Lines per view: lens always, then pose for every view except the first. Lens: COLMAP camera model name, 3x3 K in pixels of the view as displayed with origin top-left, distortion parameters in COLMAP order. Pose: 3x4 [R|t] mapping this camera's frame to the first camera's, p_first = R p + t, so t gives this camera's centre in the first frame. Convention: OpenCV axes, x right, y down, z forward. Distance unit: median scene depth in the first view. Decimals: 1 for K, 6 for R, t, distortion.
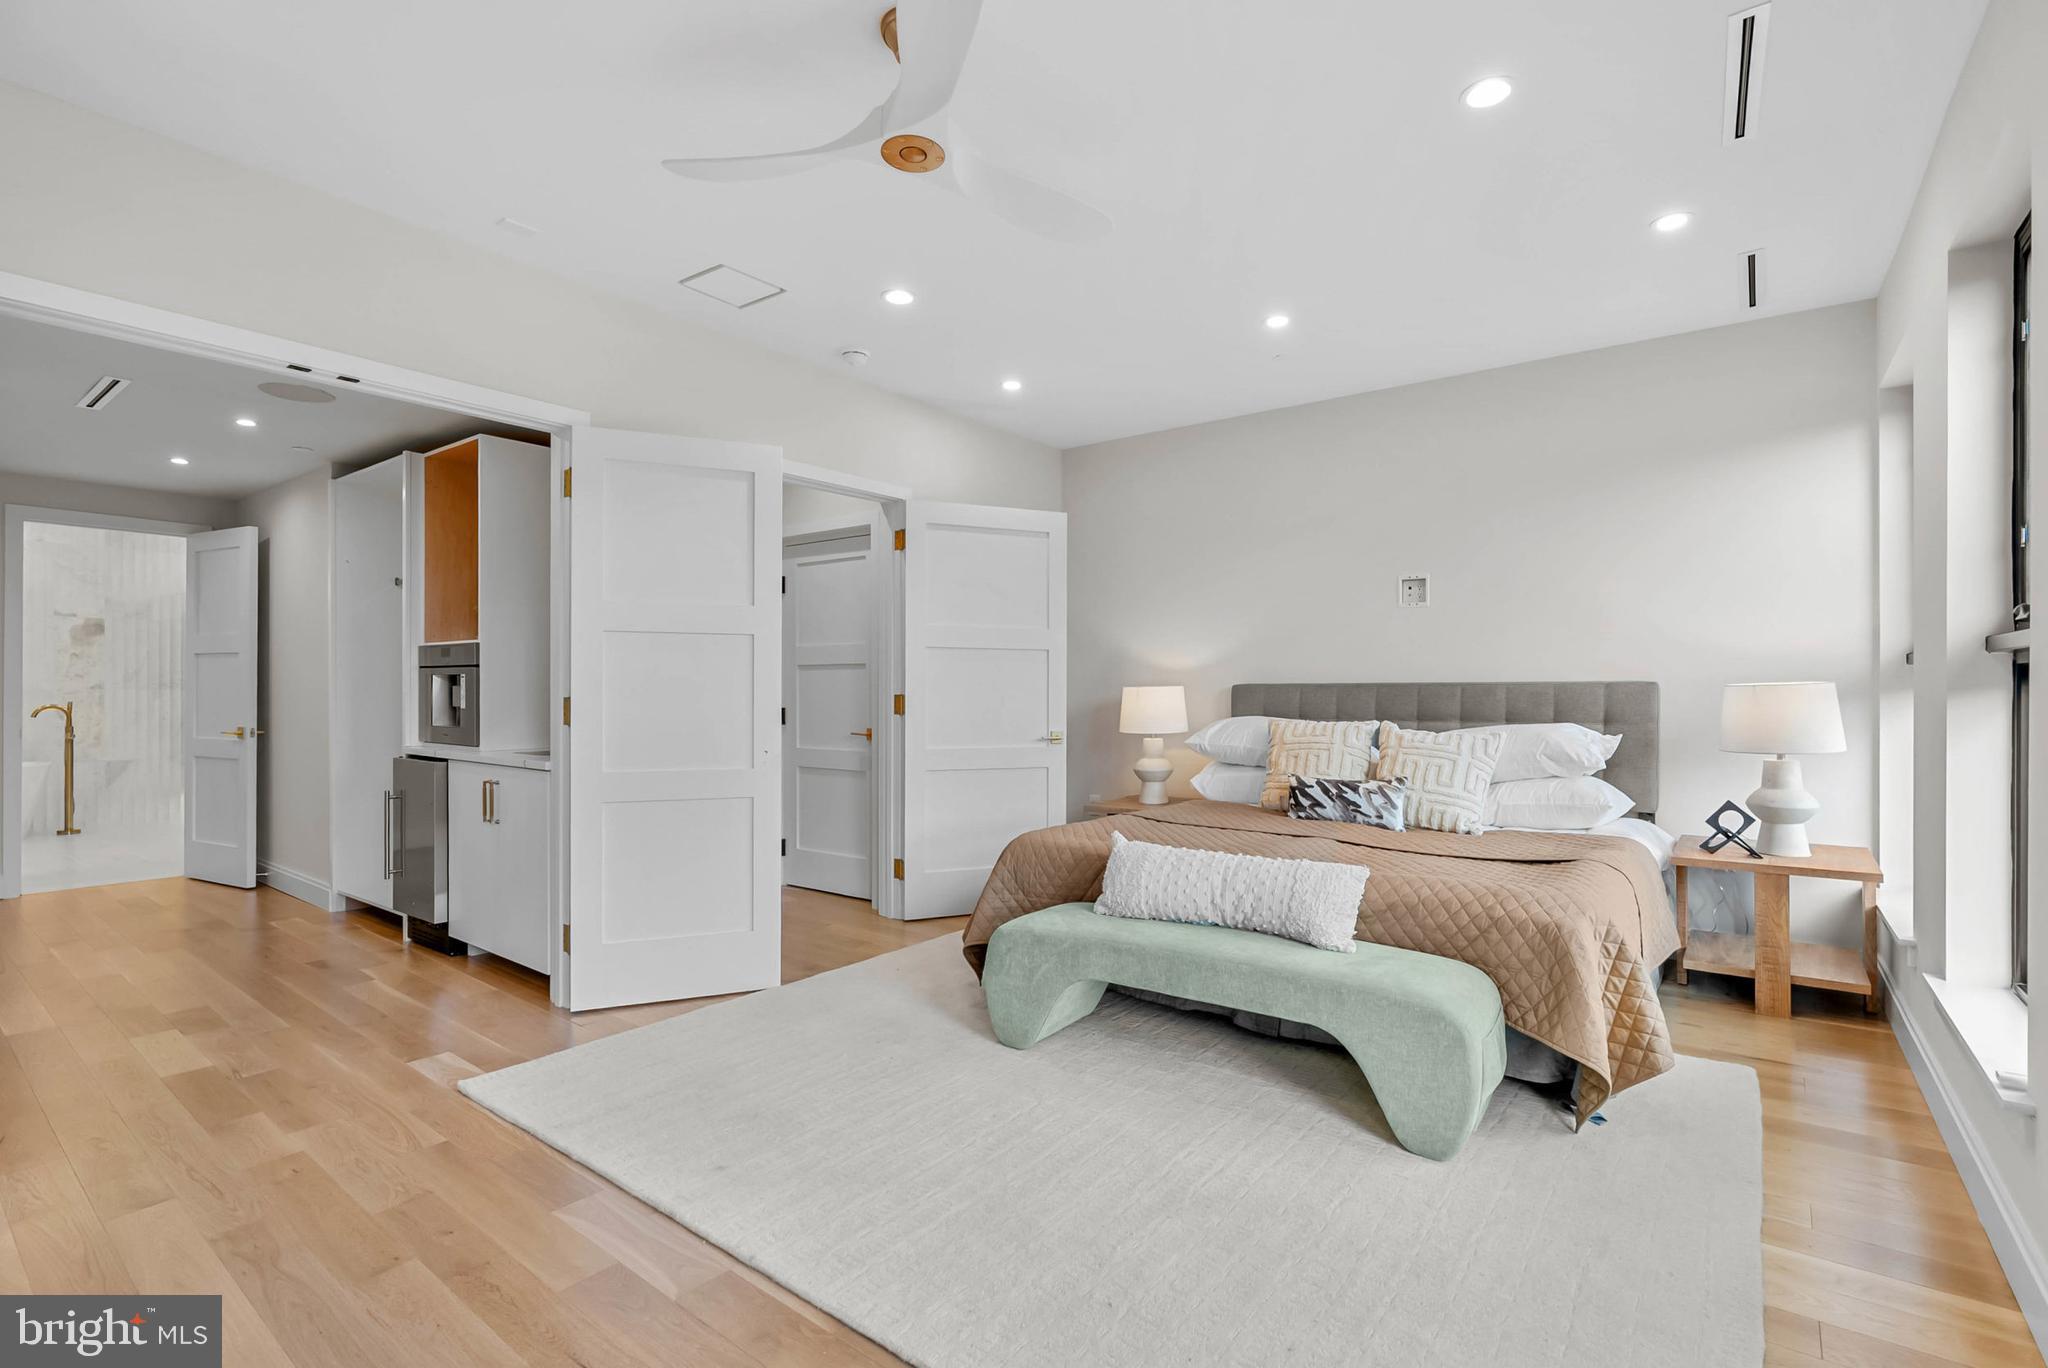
lens RADIAL K [[939.6, 0, 1024.4], [0, 939.6, 691.3], [0, 0, 1]] dist [-0.009065, 0.004498]
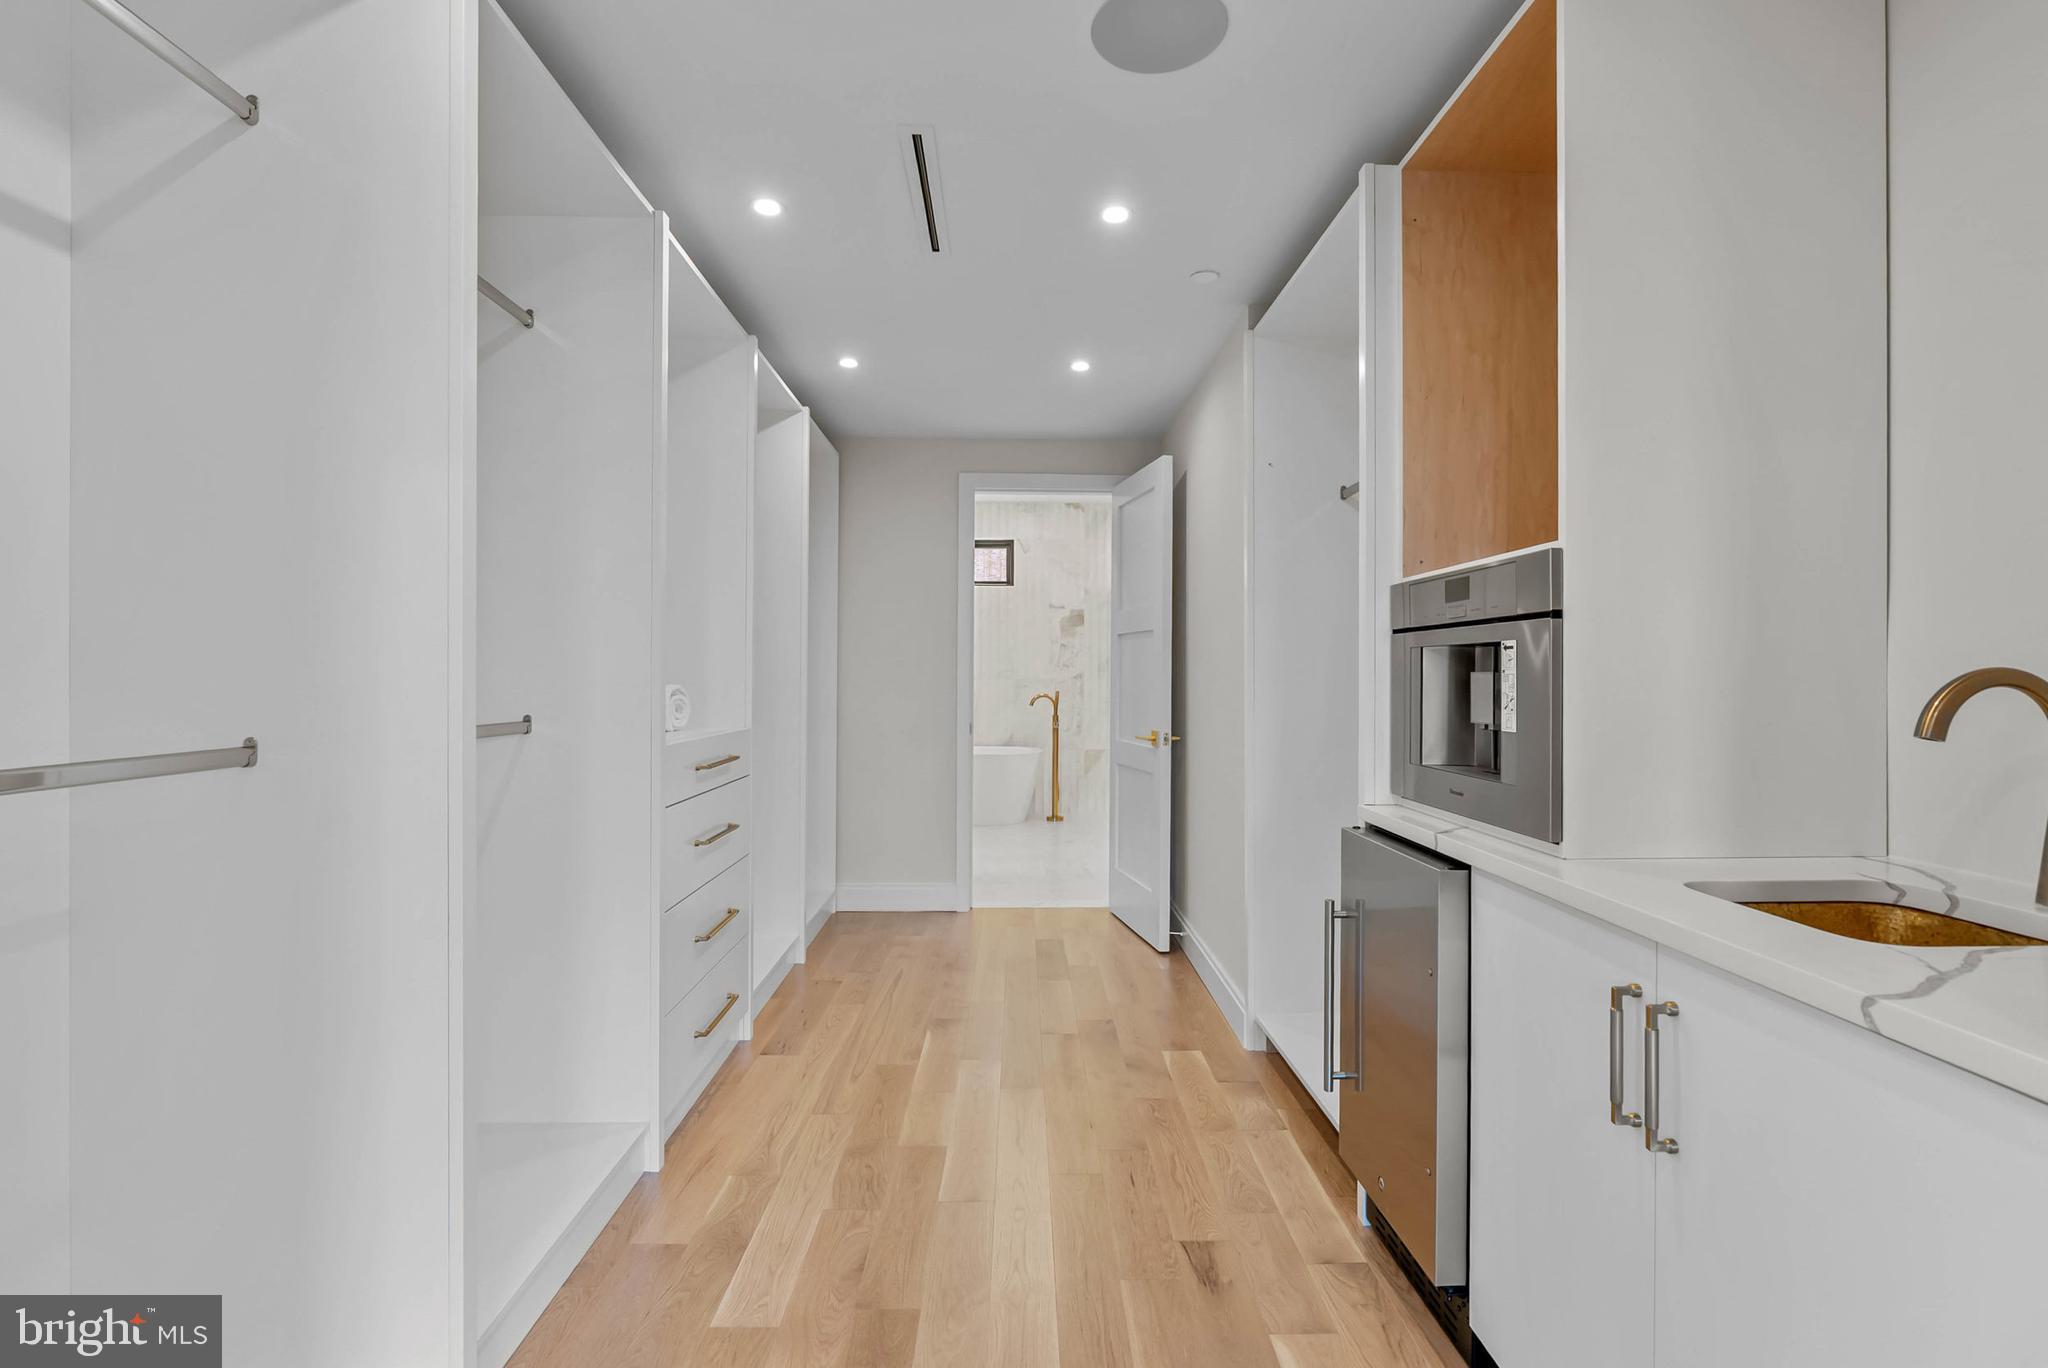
lens RADIAL K [[939.6, 0, 1024.0], [0, 939.6, 681.9], [0, 0, 1]] dist [-0.009065, 0.004498]
pose [[0.616012, 0.003438, -0.787729, -0.320645], [-0.002847, 0.999994, 0.002139, -0.001512], [0.787731, 0.000925, 0.616018, 0.467258]]
